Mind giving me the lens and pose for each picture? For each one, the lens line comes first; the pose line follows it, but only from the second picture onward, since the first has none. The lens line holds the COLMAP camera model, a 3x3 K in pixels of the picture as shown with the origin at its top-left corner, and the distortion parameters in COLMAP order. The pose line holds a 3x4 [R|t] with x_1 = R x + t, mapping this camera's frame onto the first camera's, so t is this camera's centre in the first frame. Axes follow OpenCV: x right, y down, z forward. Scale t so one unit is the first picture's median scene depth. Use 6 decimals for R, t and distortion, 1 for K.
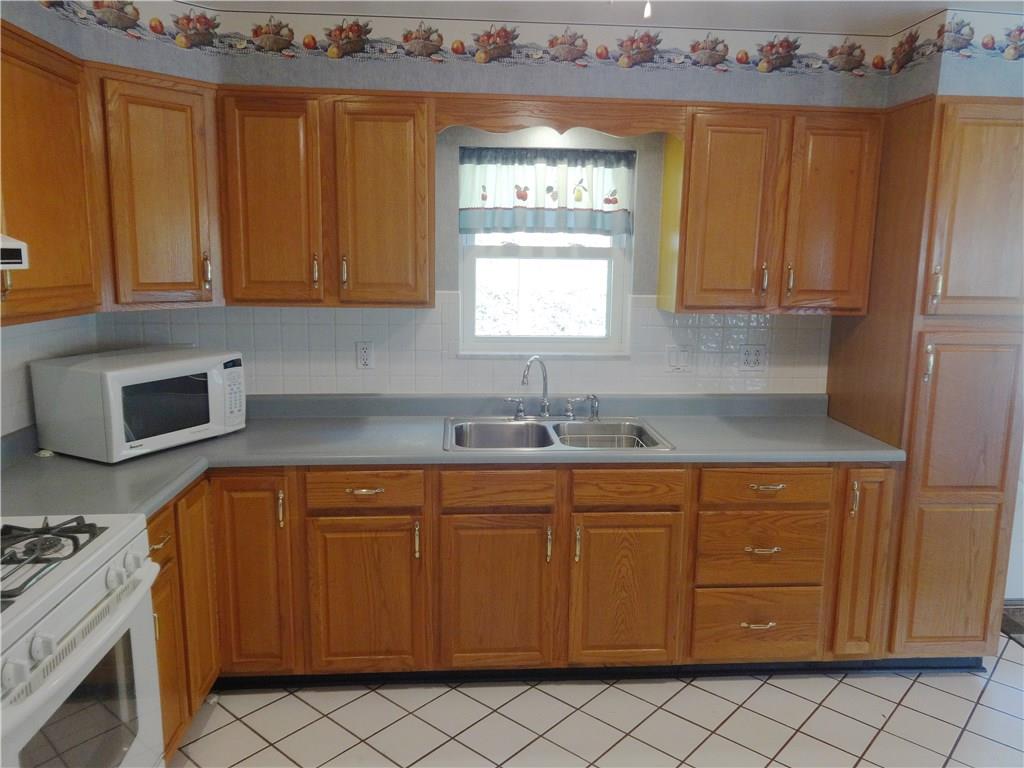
lens RADIAL K [[771.4, 0, 514.5], [0, 771.4, 381.9], [0, 0, 1]] dist [0.010703, -0.001713]
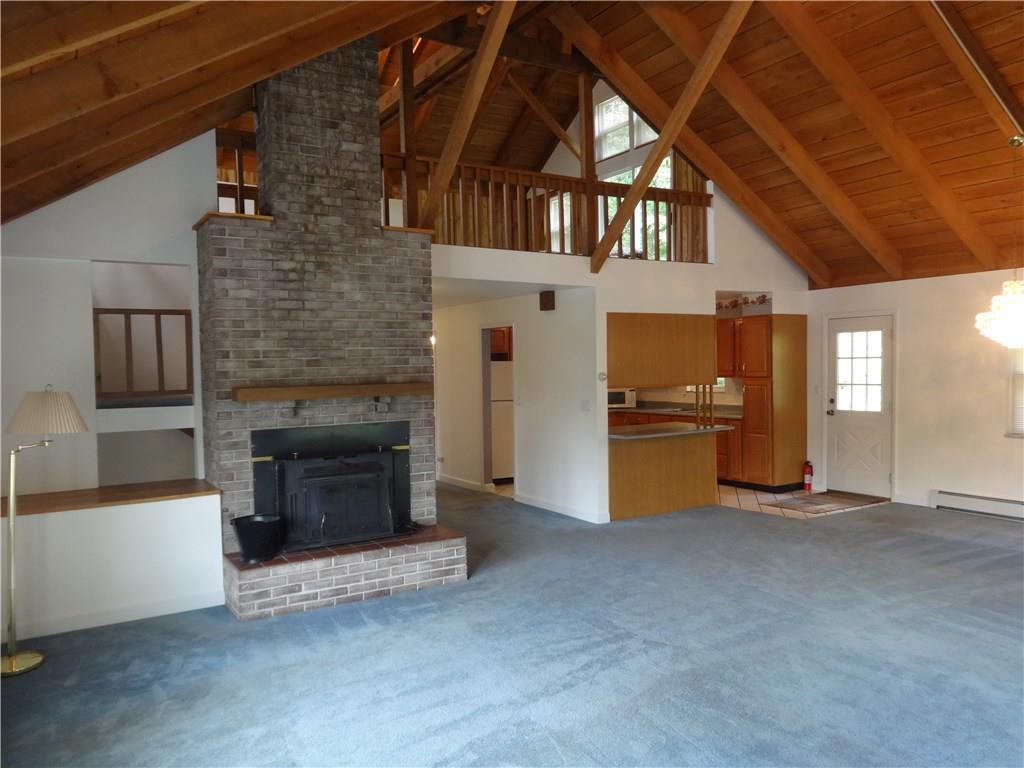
lens RADIAL K [[771.4, 0, 509.7], [0, 771.4, 380.2], [0, 0, 1]] dist [0.010703, -0.001713]
pose [[0.459564, -0.009644, -0.888093, 3.029364], [-0.124808, 0.989317, -0.075328, 0.316282], [0.879332, 0.145459, 0.453451, -1.460192]]
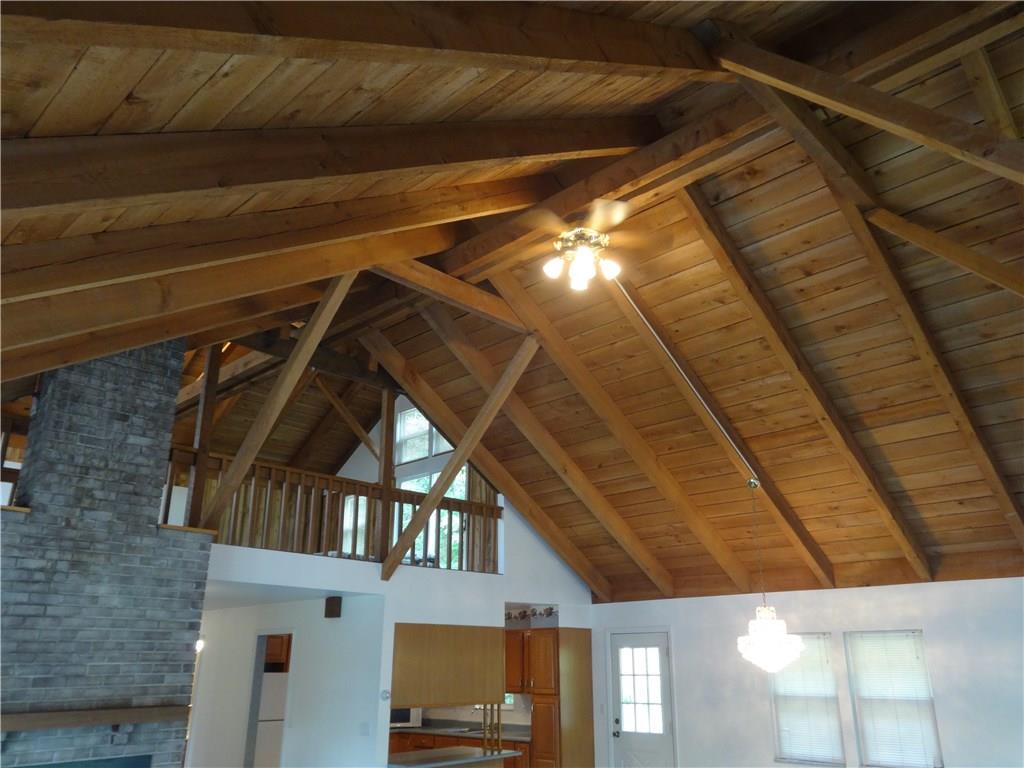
lens RADIAL K [[771.4, 0, 508.0], [0, 771.4, 382.8], [0, 0, 1]] dist [0.010703, -0.001713]
pose [[0.673413, -0.271151, -0.687744, 3.055833], [-0.111765, 0.882271, -0.457281, 0.267652], [0.730769, 0.384805, 0.563827, -1.471800]]
